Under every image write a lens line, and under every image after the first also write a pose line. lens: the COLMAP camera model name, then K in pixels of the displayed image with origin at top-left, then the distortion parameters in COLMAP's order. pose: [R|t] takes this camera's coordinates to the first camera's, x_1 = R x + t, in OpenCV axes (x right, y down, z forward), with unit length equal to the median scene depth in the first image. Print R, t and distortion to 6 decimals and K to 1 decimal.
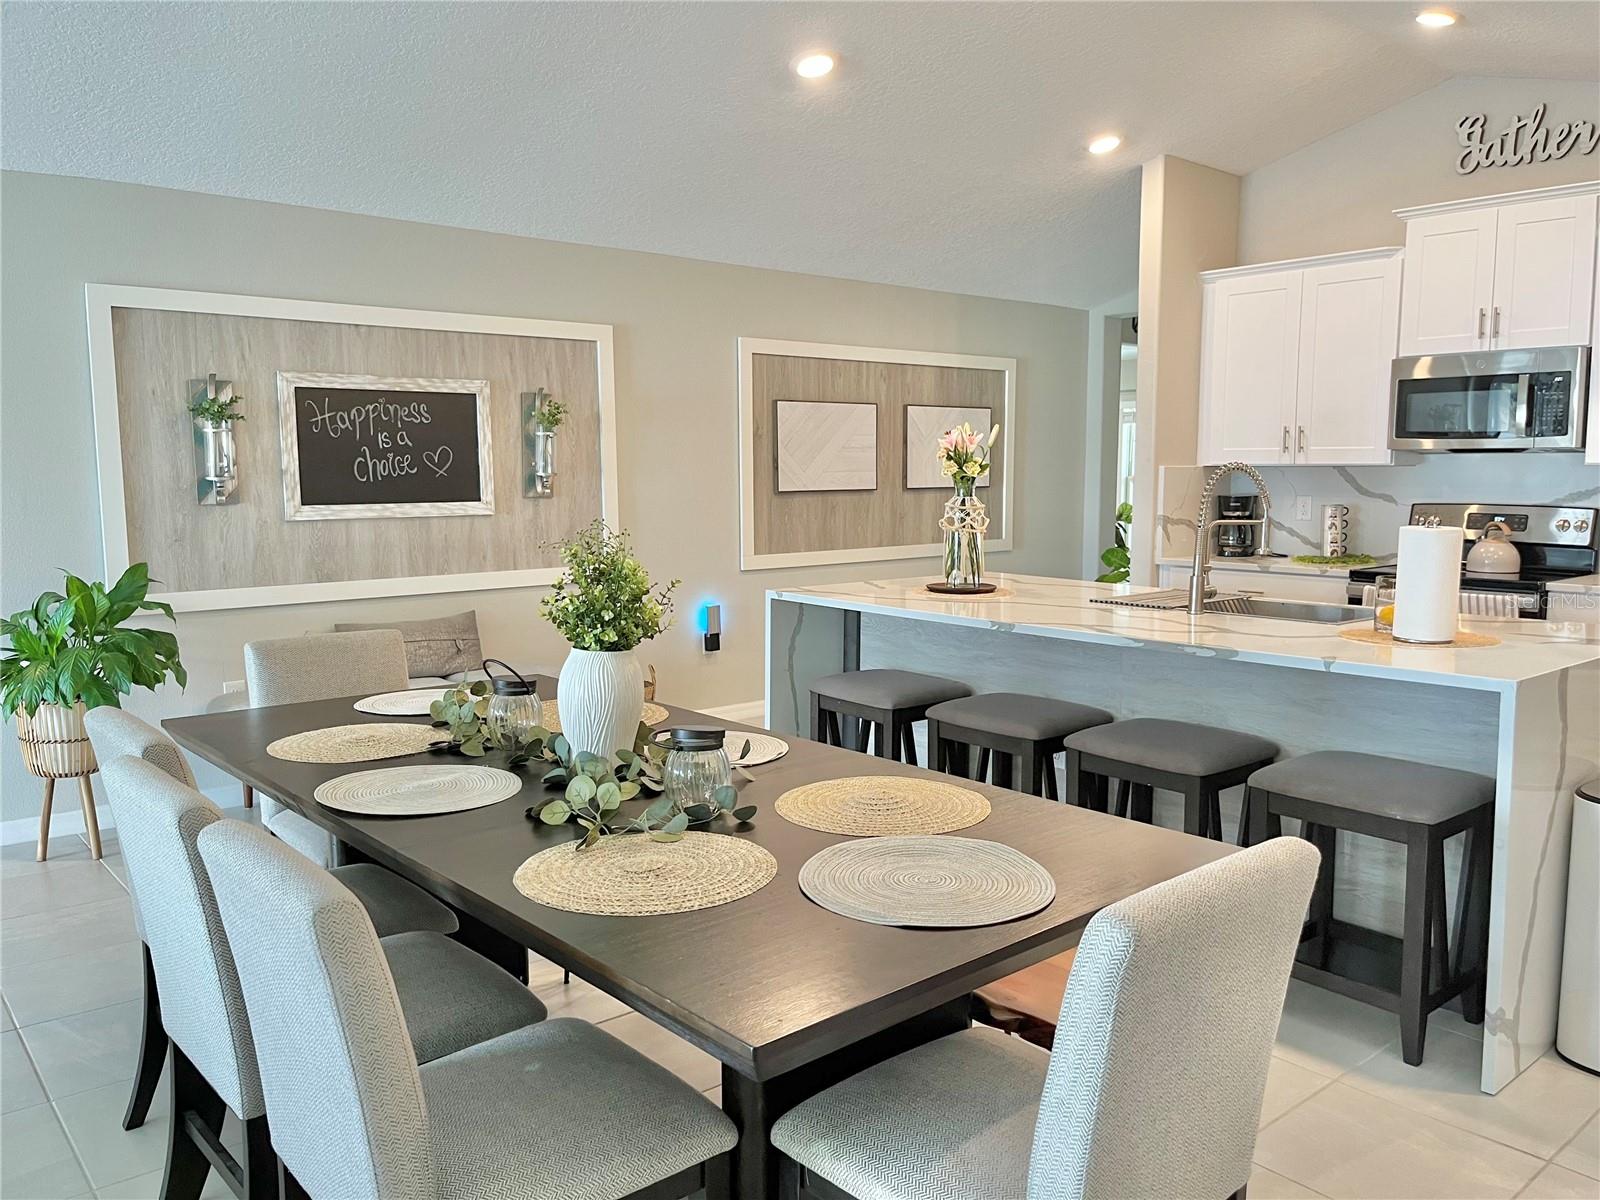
lens RADIAL K [[1219.4, 0, 808.4], [0, 1219.4, 607.3], [0, 0, 1]] dist [0.061193, -0.081667]
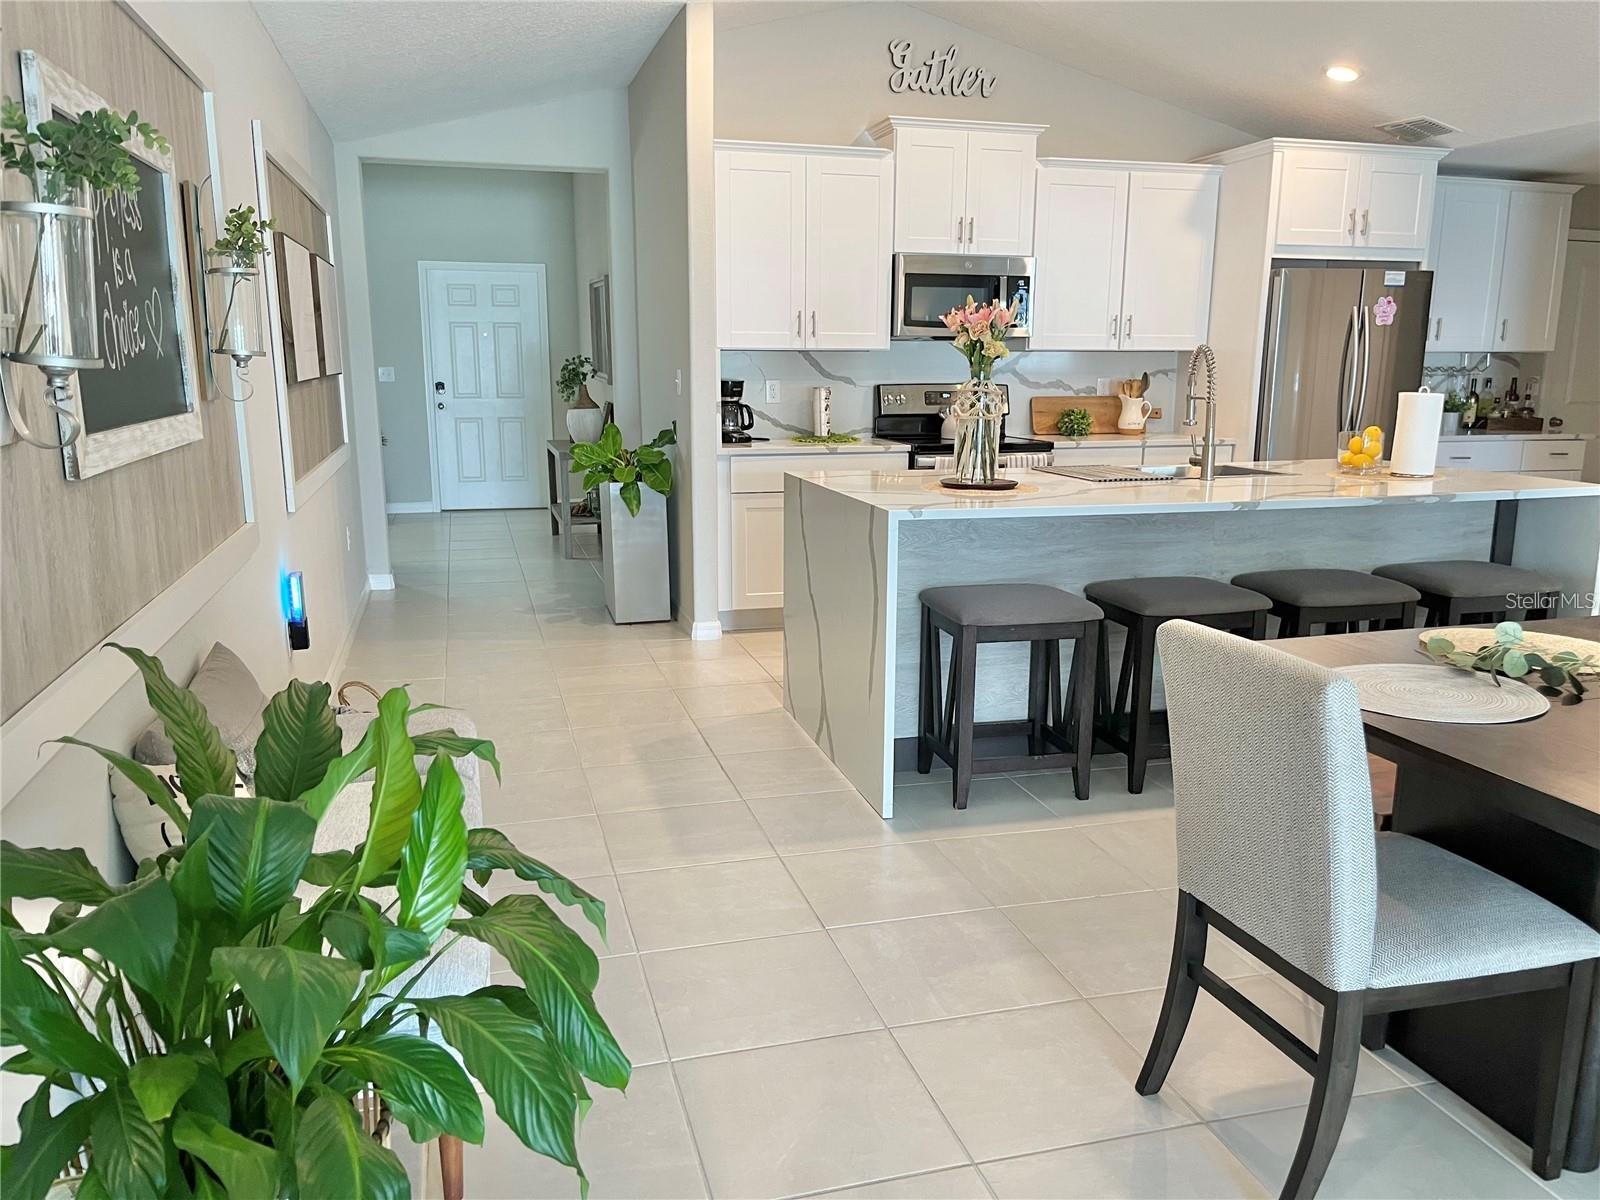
lens RADIAL K [[1219.4, 0, 815.3], [0, 1219.4, 609.7], [0, 0, 1]] dist [0.061193, -0.081667]
pose [[0.416239, -0.181258, 0.891005, -0.613884], [0.099212, 0.983132, 0.153652, -0.061651], [-0.903826, 0.024442, 0.427201, 0.598692]]
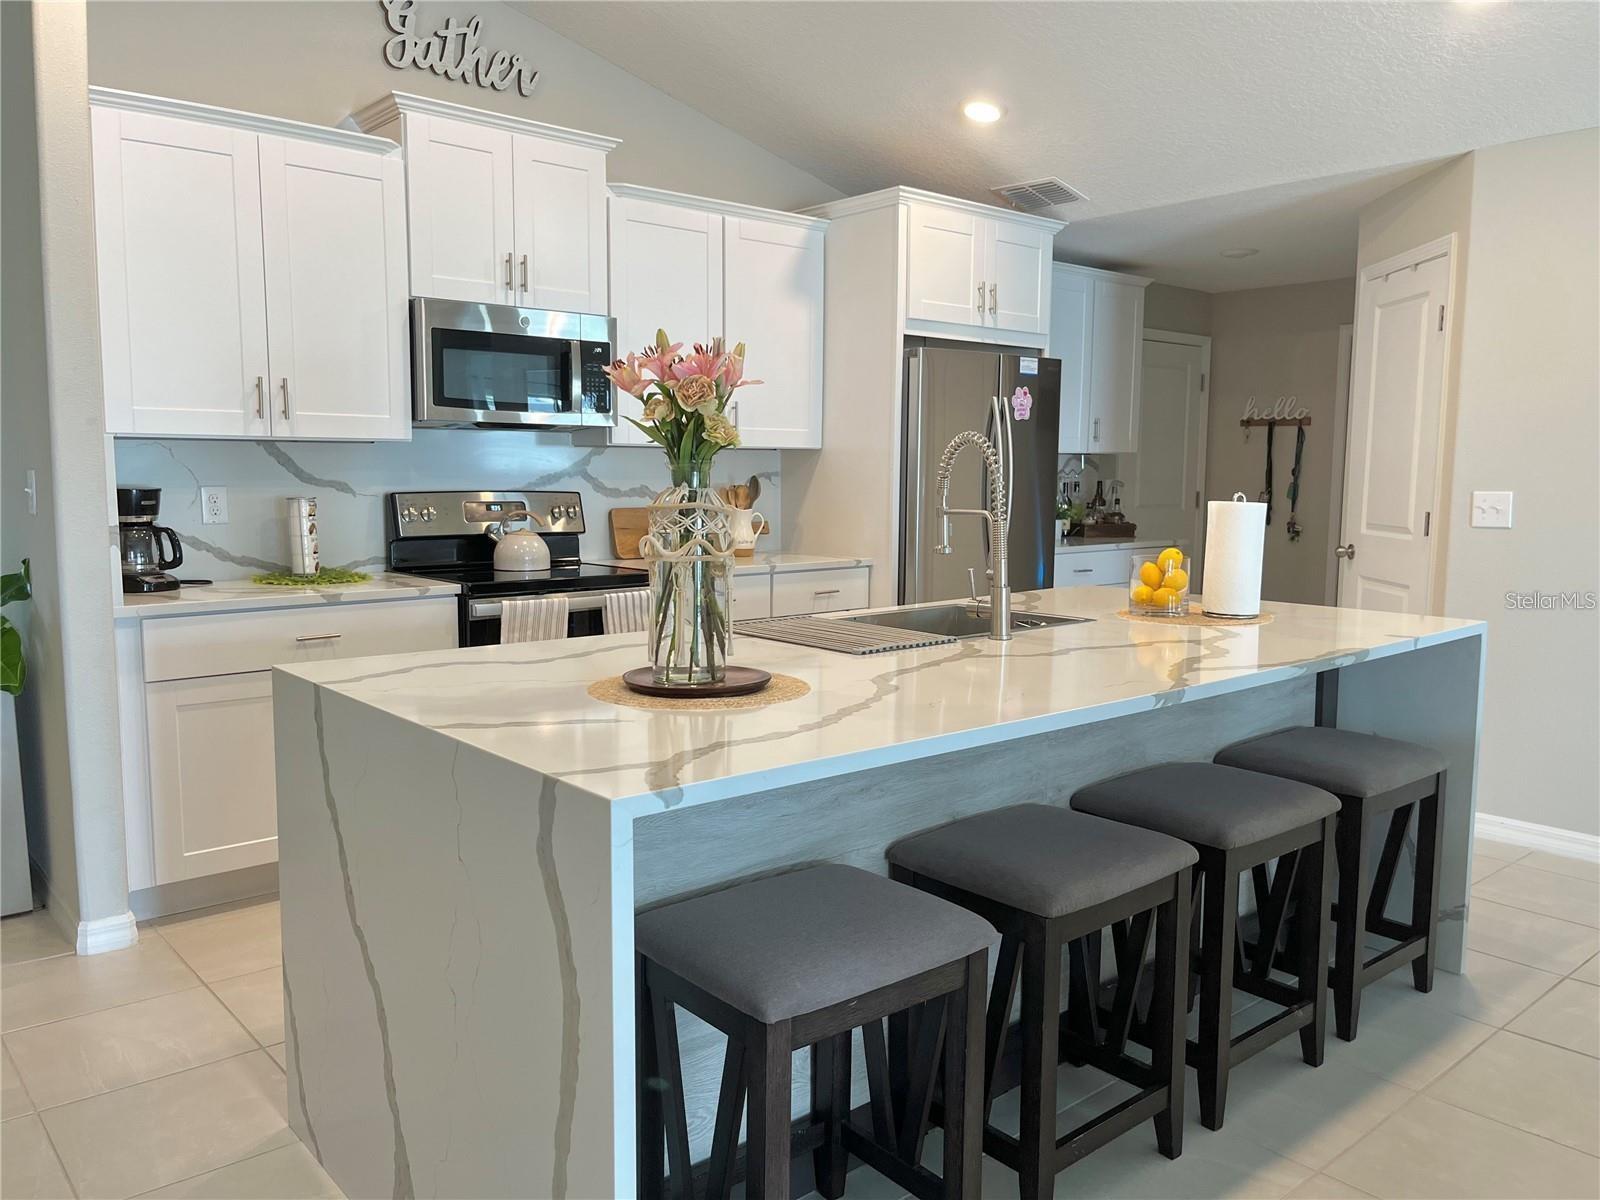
lens RADIAL K [[1219.4, 0, 813.8], [0, 1219.4, 600.7], [0, 0, 1]] dist [0.061193, -0.081667]
pose [[-0.011585, -0.110048, 0.993859, -0.283668], [0.108527, 0.987916, 0.110655, -0.077614], [-0.994026, 0.109142, 0.000498, 0.783927]]
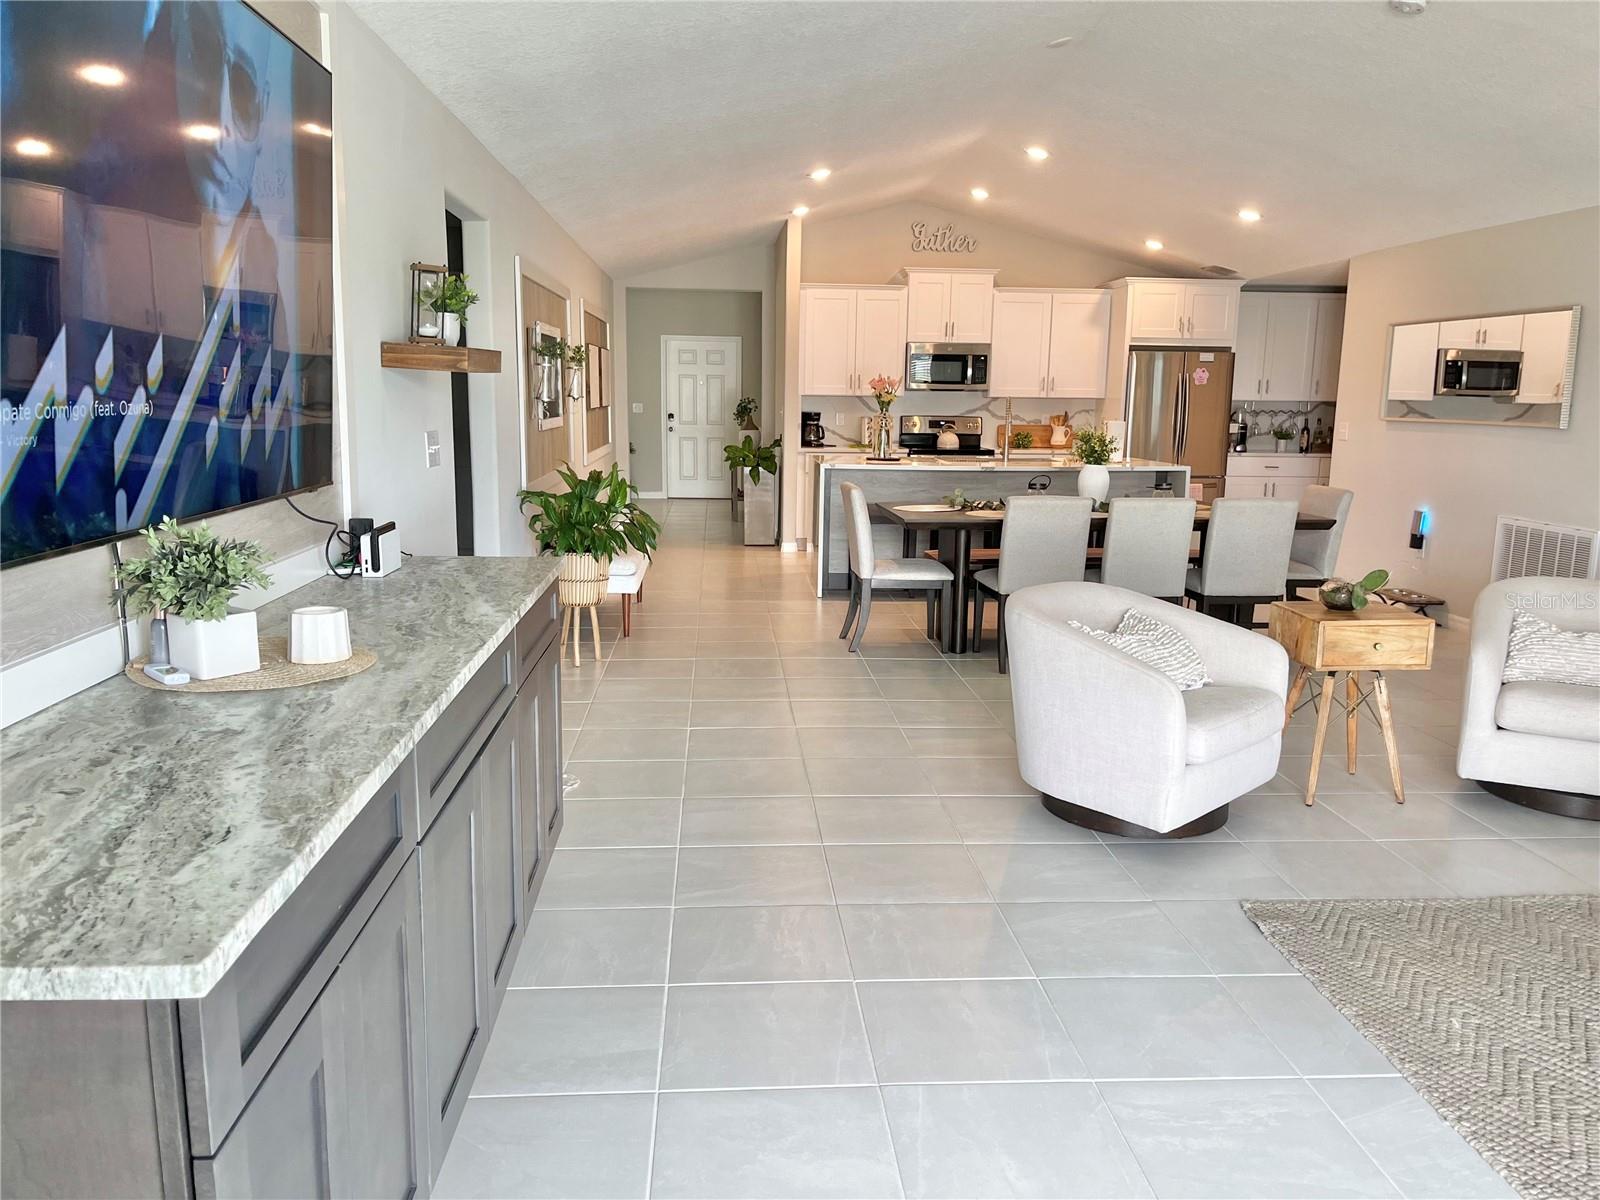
lens RADIAL K [[1219.4, 0, 806.2], [0, 1219.4, 610.2], [0, 0, 1]] dist [0.061193, -0.081667]
pose [[0.594220, -0.130331, 0.793673, -1.262932], [0.076680, 0.991469, 0.105401, 0.007385], [-0.800639, -0.001772, 0.599144, -0.061013]]
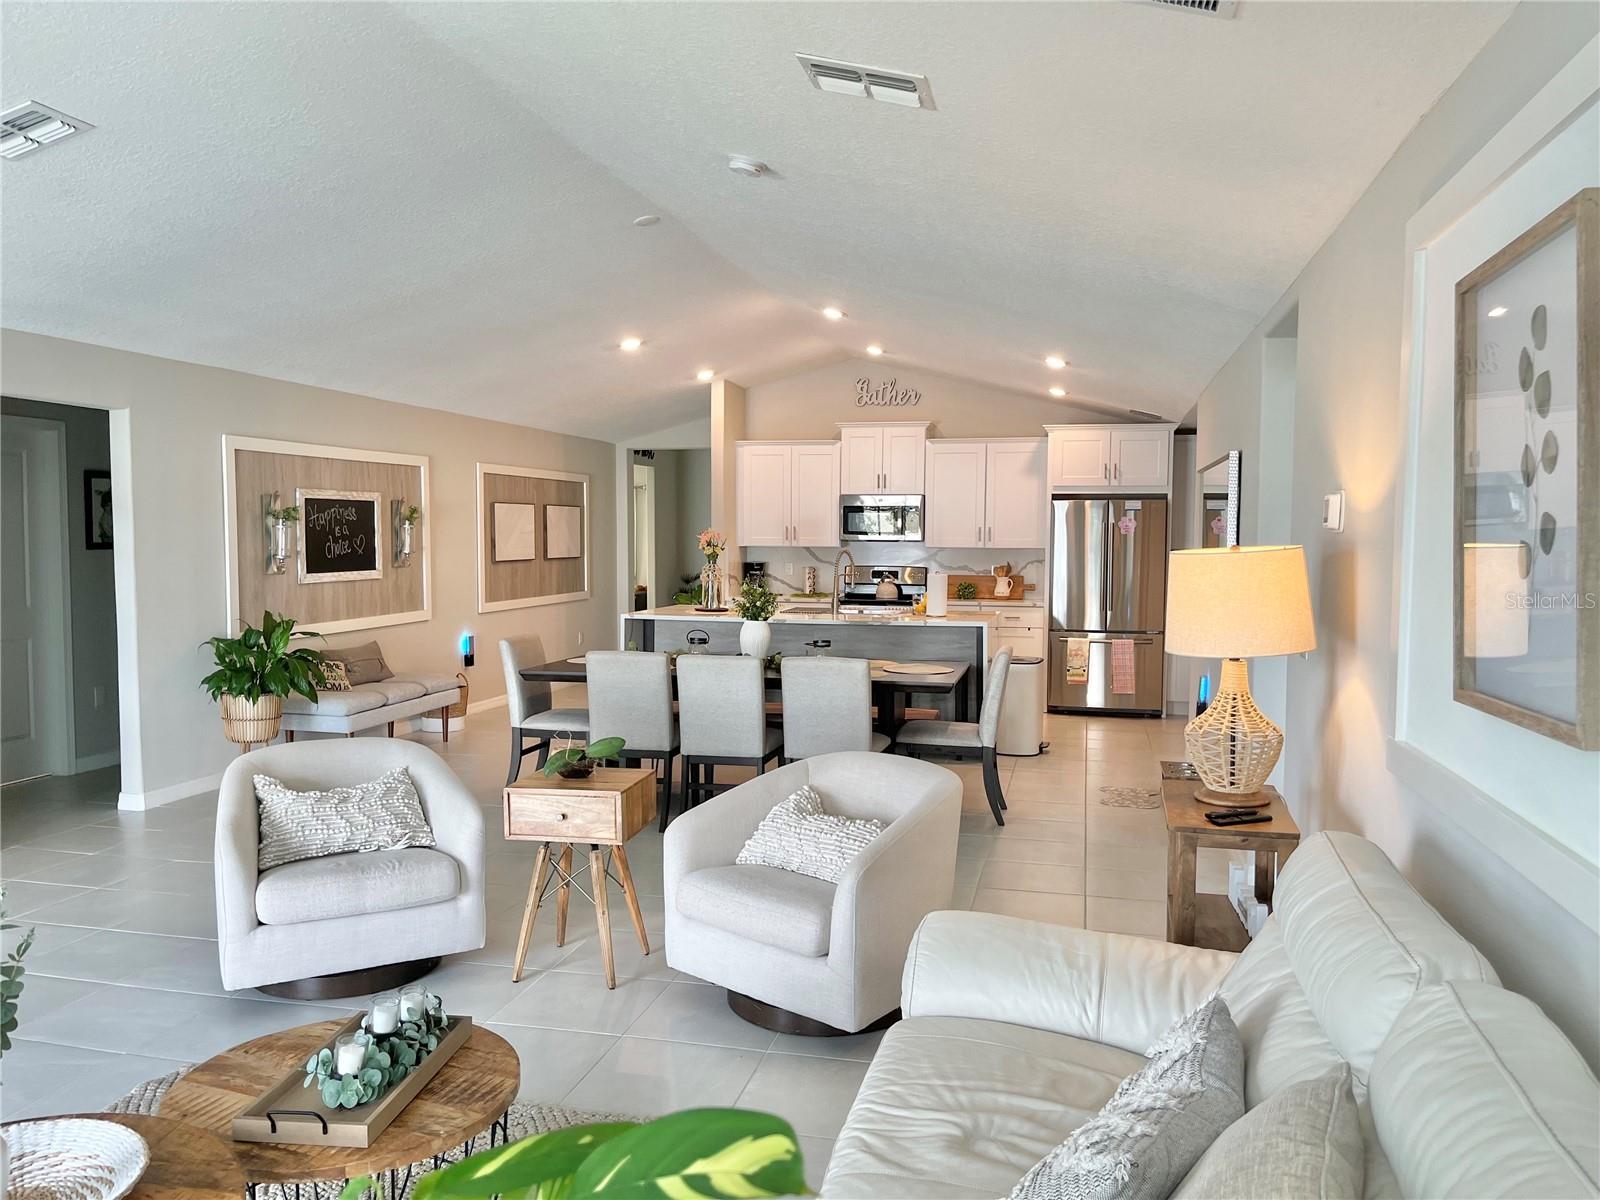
lens RADIAL K [[1219.4, 0, 803.1], [0, 1219.4, 606.5], [0, 0, 1]] dist [0.061193, -0.081667]
pose [[0.808751, -0.028965, 0.587437, -0.758056], [0.060397, 0.997596, -0.033964, 0.045585], [-0.585041, 0.062948, 0.808557, -0.574173]]
